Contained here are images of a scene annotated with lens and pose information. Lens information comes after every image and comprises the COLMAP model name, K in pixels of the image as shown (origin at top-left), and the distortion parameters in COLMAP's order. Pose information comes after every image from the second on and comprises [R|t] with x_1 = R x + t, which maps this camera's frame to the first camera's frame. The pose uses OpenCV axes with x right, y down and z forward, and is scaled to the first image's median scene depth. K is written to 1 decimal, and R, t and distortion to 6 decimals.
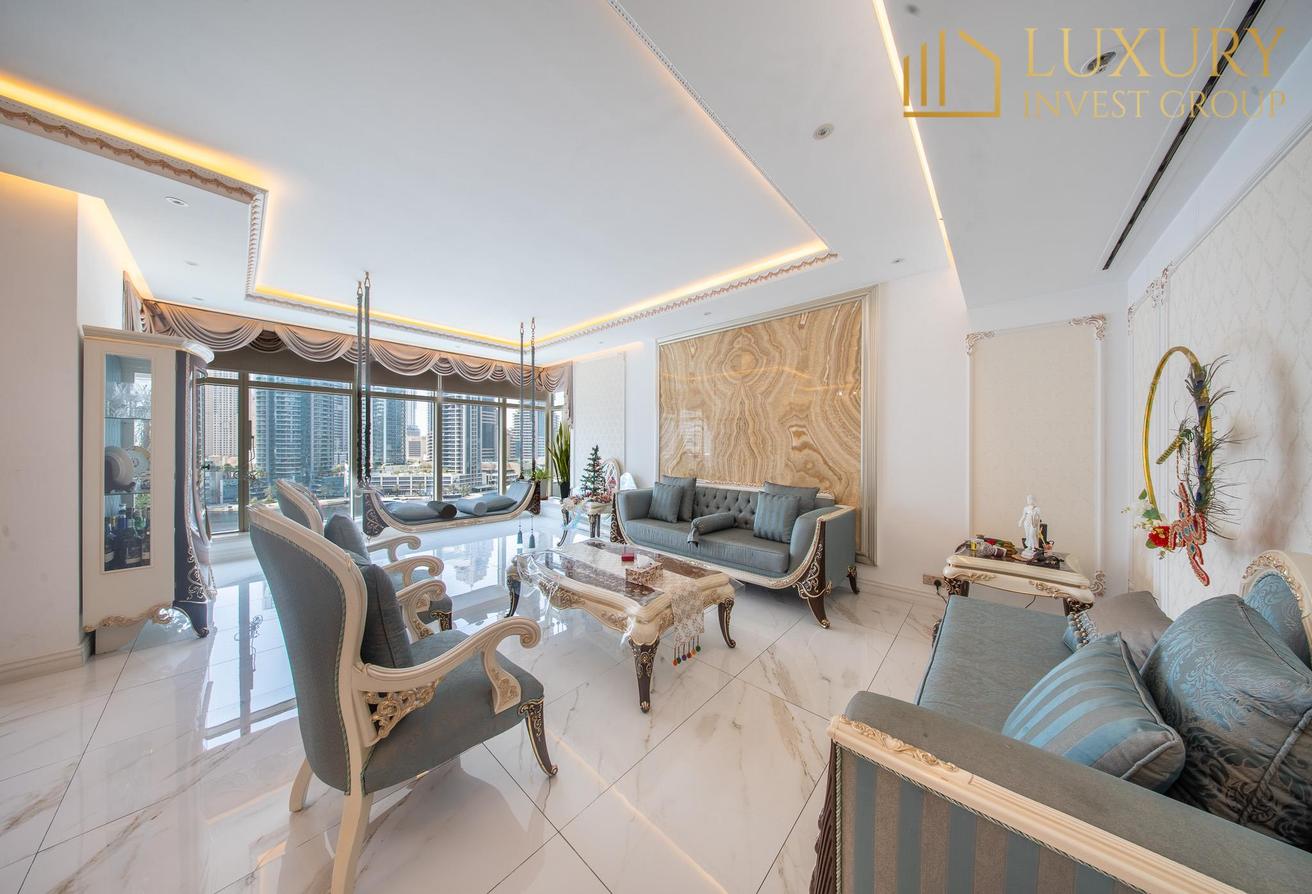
lens RADIAL K [[383.3, 0, 657.0], [0, 383.3, 448.0], [0, 0, 1]] dist [-0.000241, -0.001219]
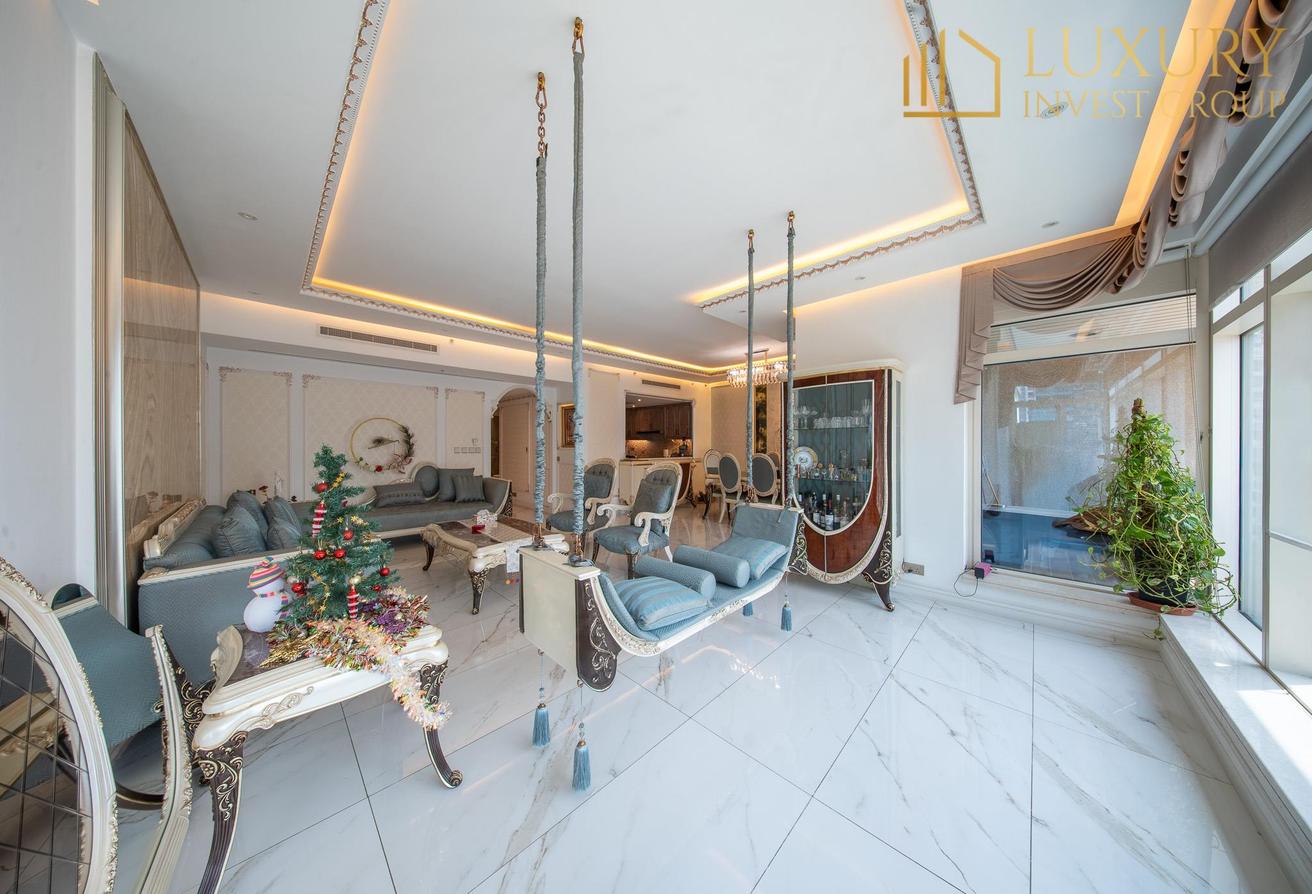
lens RADIAL K [[383.3, 0, 657.2], [0, 383.3, 447.5], [0, 0, 1]] dist [-0.000241, -0.001219]
pose [[-0.998997, -0.004606, 0.044543, -0.552697], [-0.004141, 0.999936, 0.010526, -0.008828], [-0.044588, 0.010331, -0.998952, 1.679862]]
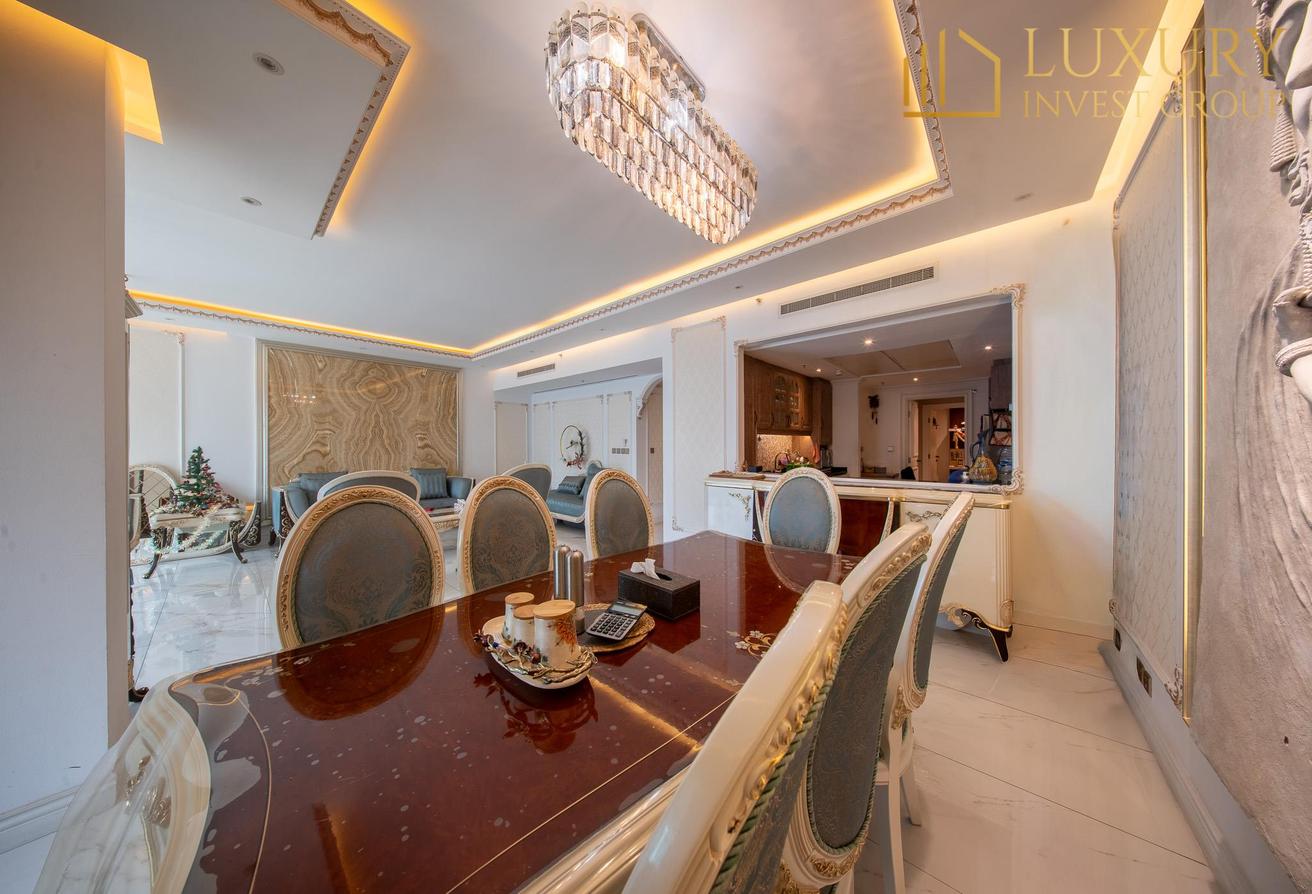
lens RADIAL K [[383.3, 0, 654.2], [0, 383.3, 447.4], [0, 0, 1]] dist [-0.000241, -0.001219]
pose [[-0.005228, -0.010397, 0.999932, -1.330007], [0.007610, 0.999917, 0.010436, -0.008084], [-0.999957, 0.007664, -0.005149, -0.022207]]
